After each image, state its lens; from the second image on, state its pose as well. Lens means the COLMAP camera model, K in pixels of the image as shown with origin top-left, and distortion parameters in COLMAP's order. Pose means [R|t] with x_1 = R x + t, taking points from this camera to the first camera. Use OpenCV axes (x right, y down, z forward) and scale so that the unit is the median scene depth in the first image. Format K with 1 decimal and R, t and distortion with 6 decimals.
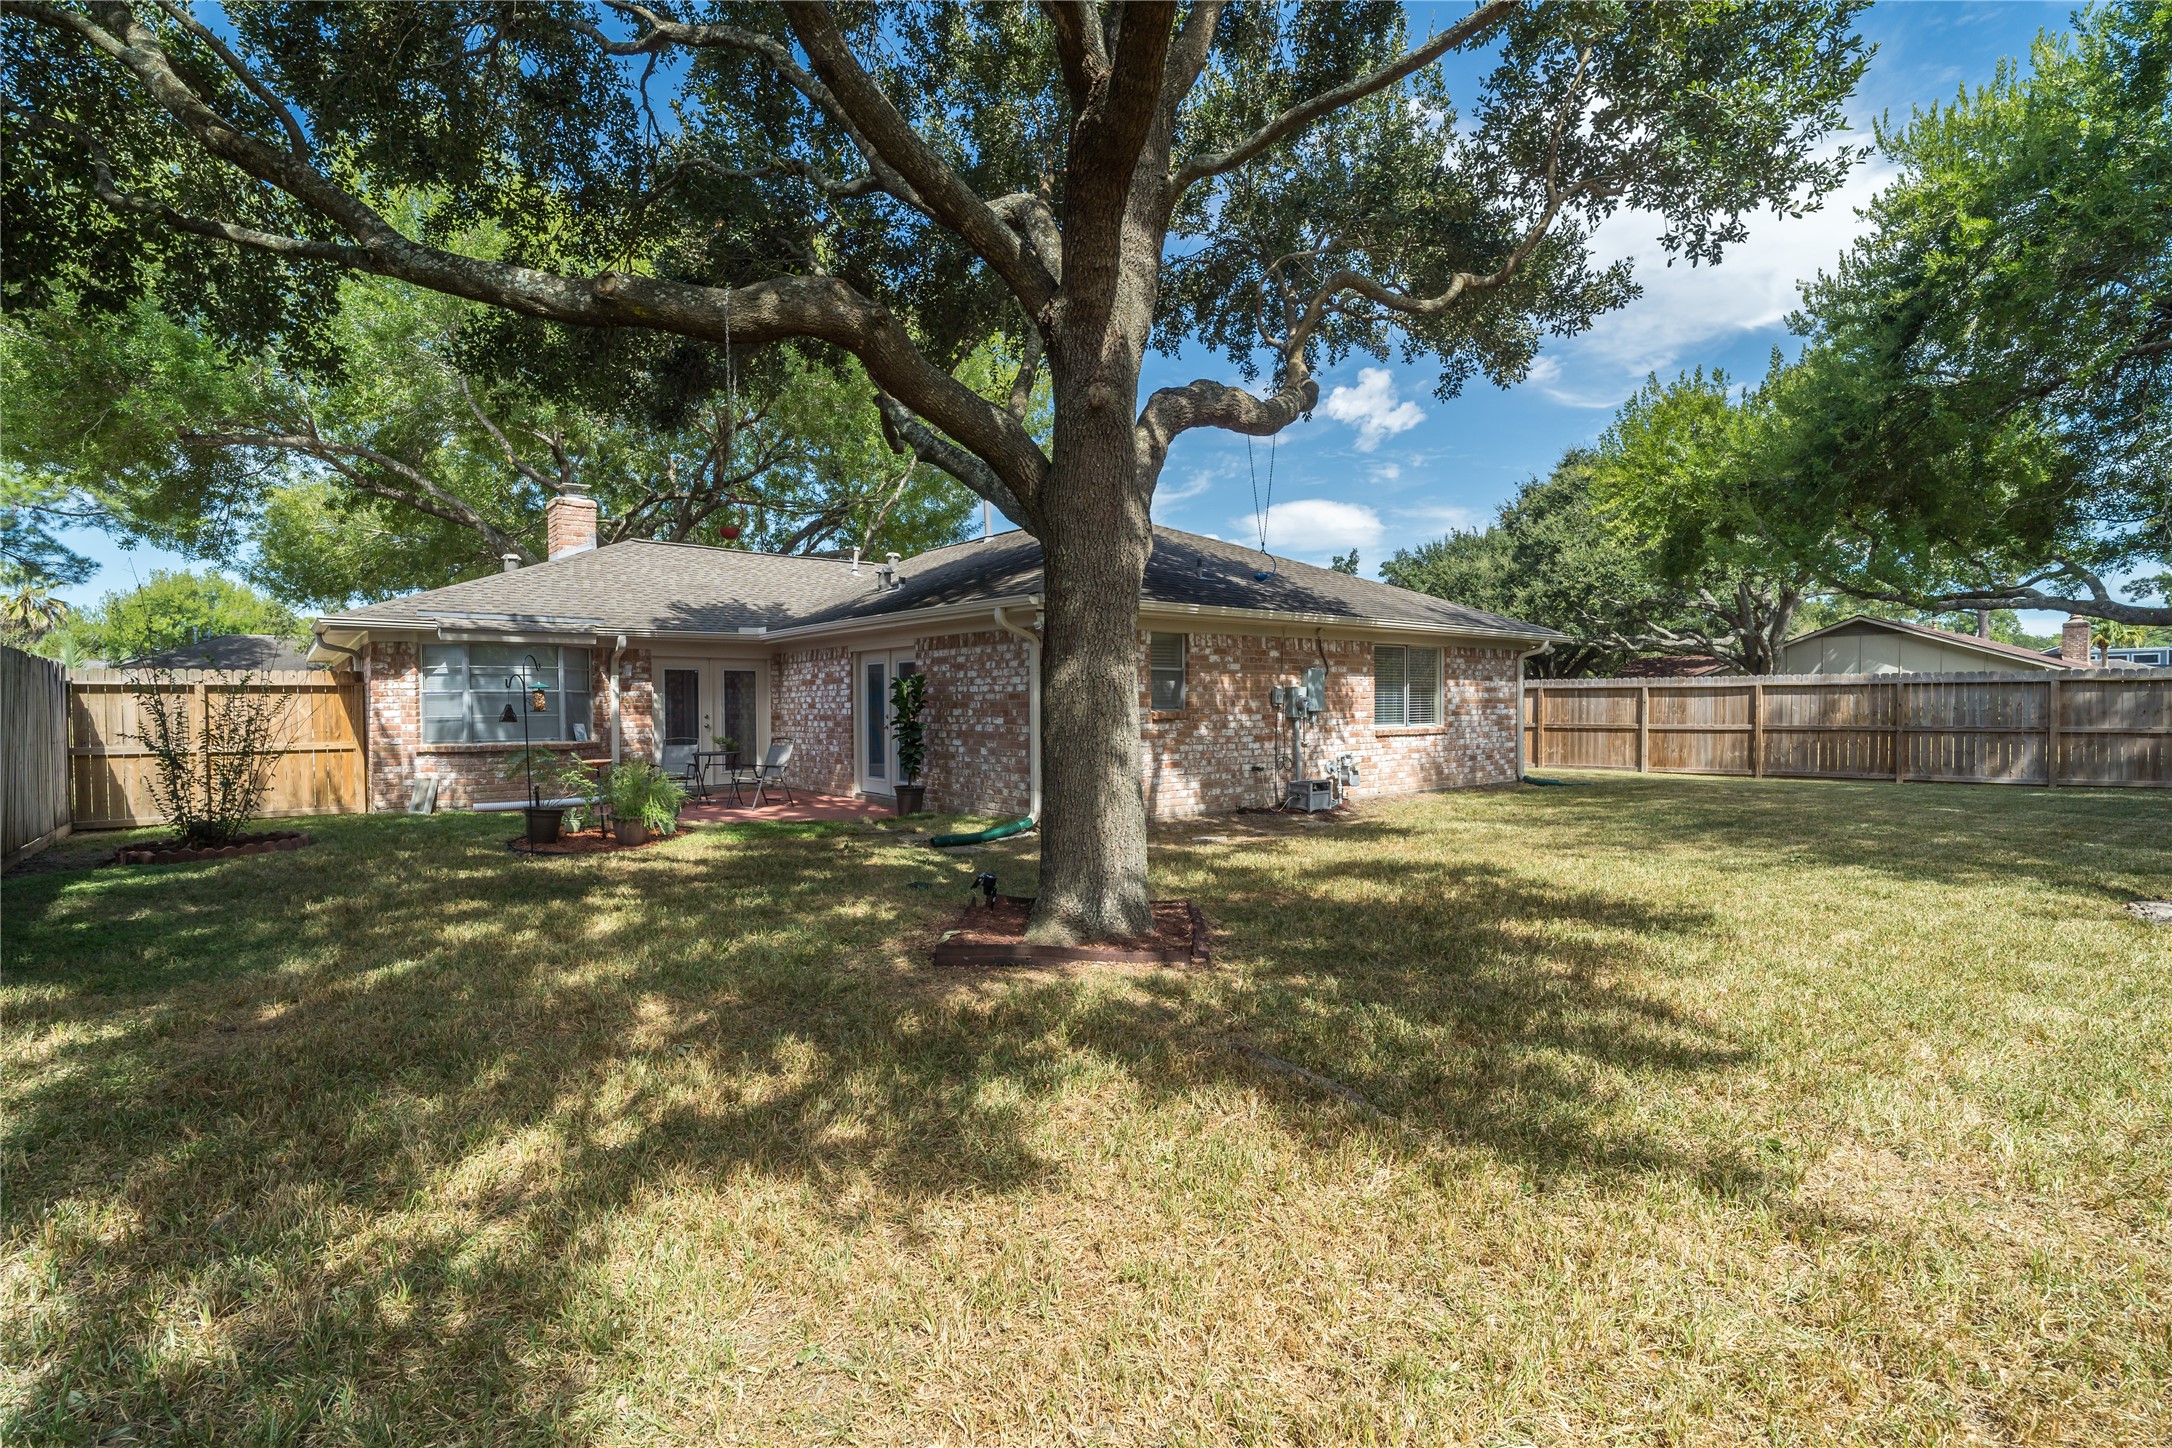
lens RADIAL K [[1032.7, 0, 1076.7], [0, 1032.7, 751.6], [0, 0, 1]] dist [-0.004808, 0.003324]
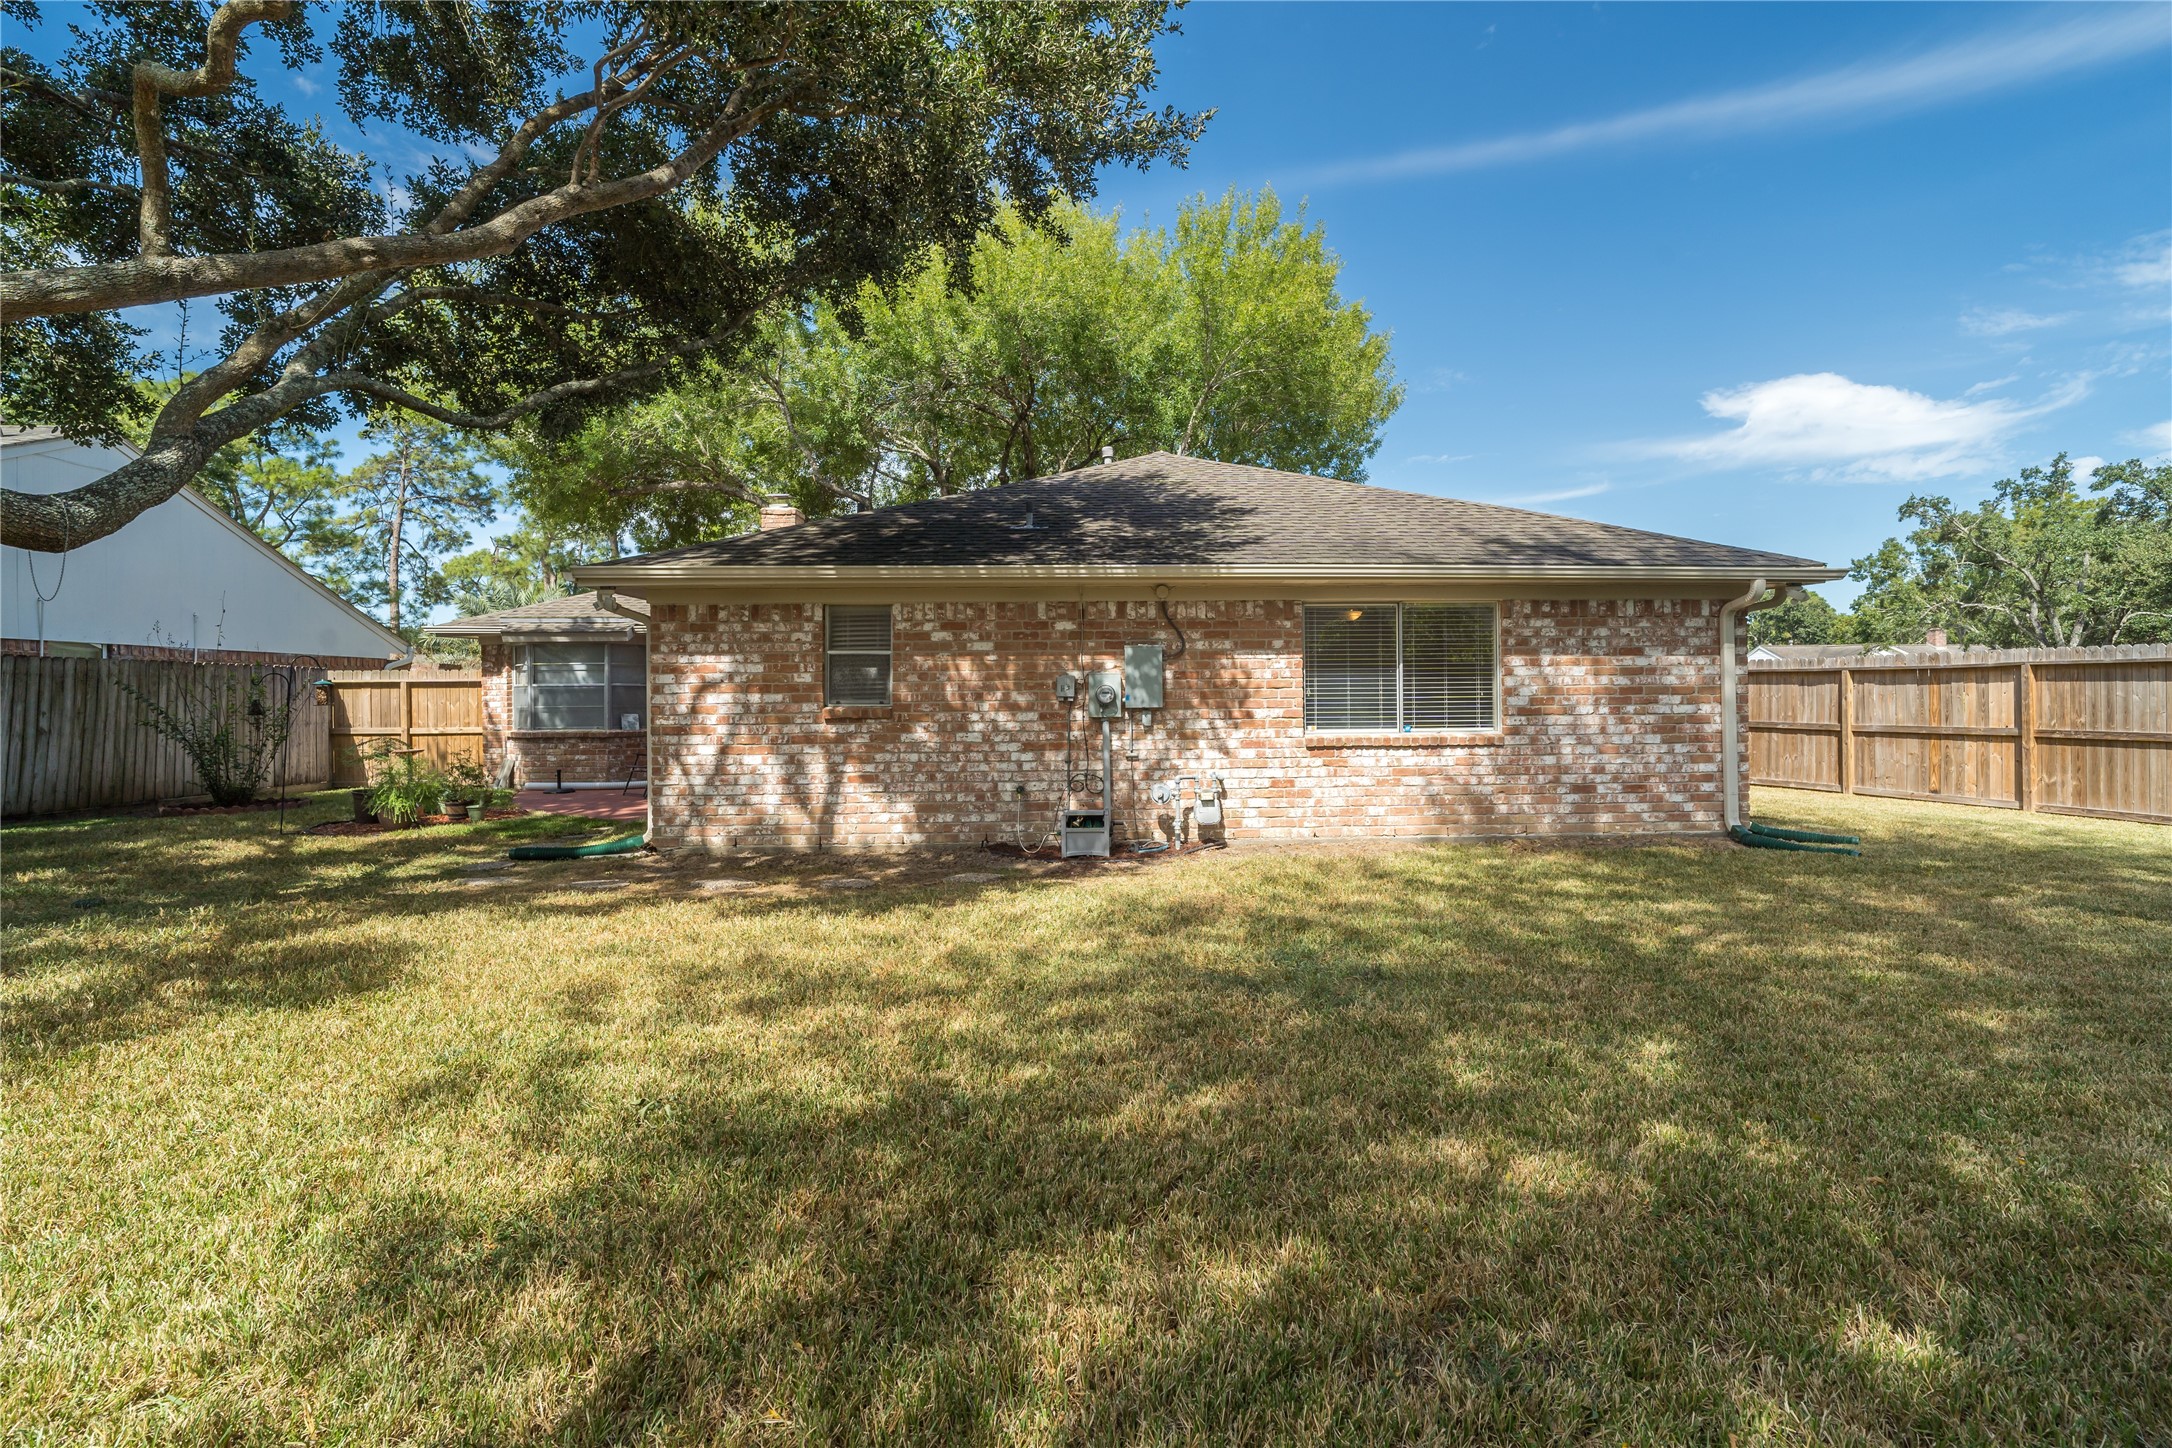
lens RADIAL K [[1032.7, 0, 1104.2], [0, 1032.7, 698.8], [0, 0, 1]] dist [-0.004808, 0.003324]
pose [[0.807859, 0.002235, -0.589371, 0.597954], [-0.024042, 0.999285, -0.029165, -0.024560], [0.588885, 0.037731, 0.807336, 0.433787]]
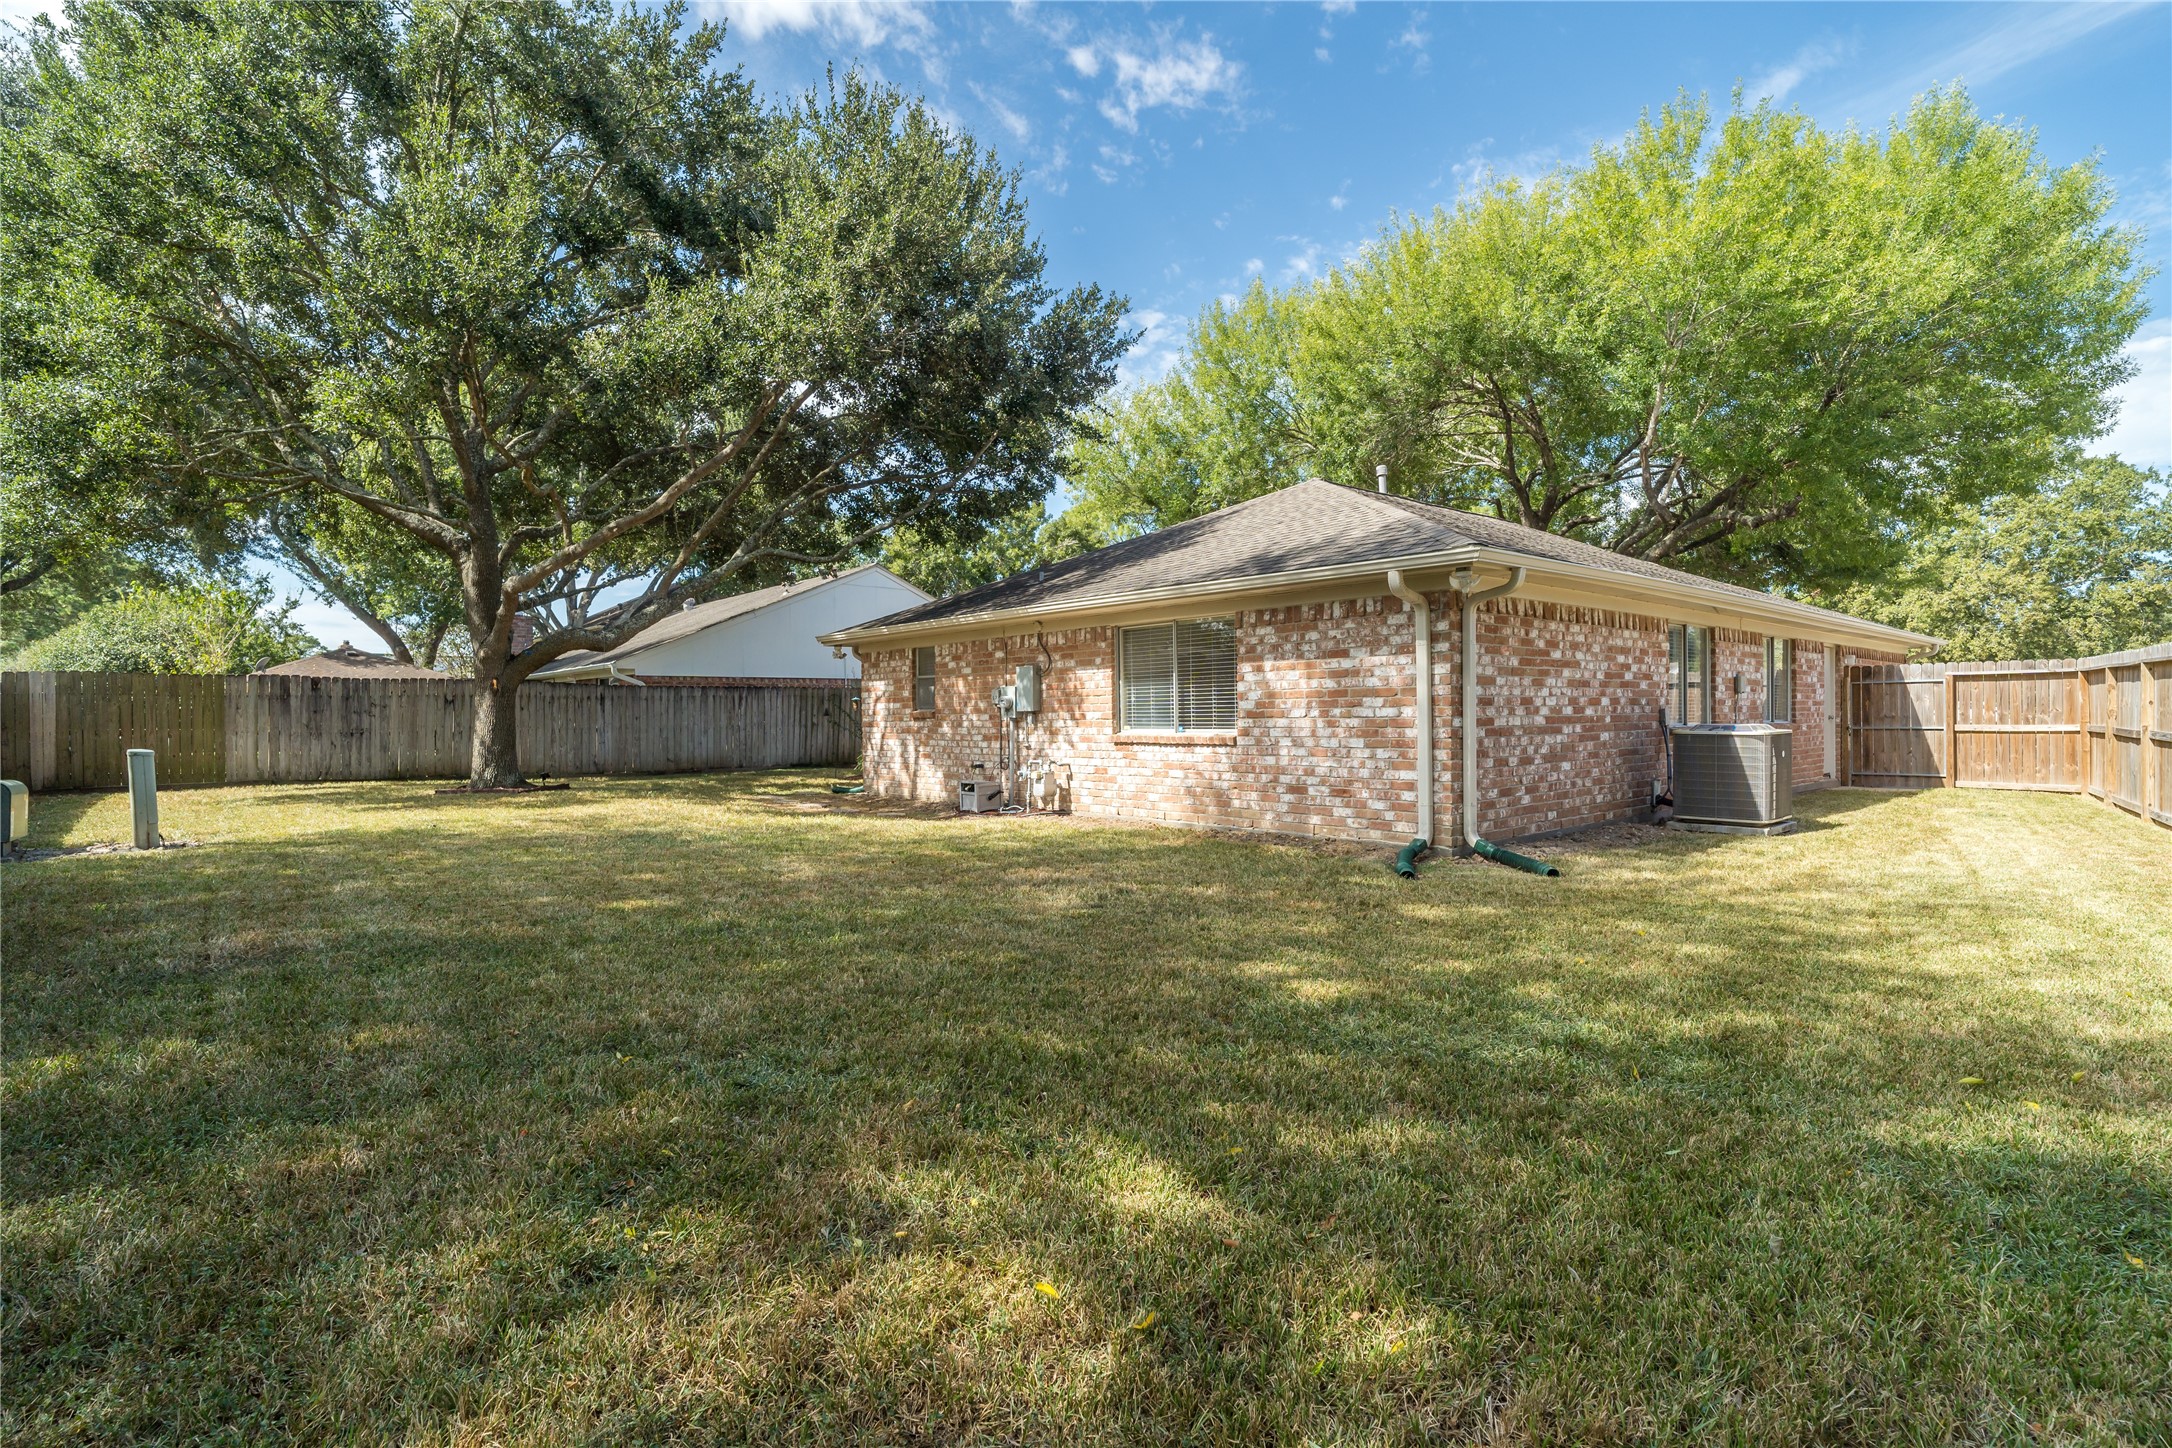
lens RADIAL K [[1032.7, 0, 1082.1], [0, 1032.7, 726.9], [0, 0, 1]] dist [-0.004808, 0.003324]
pose [[0.032066, 0.019913, -0.999287, 1.149960], [-0.032977, 0.999278, 0.018854, -0.043746], [0.998942, 0.032349, 0.032700, 1.004956]]
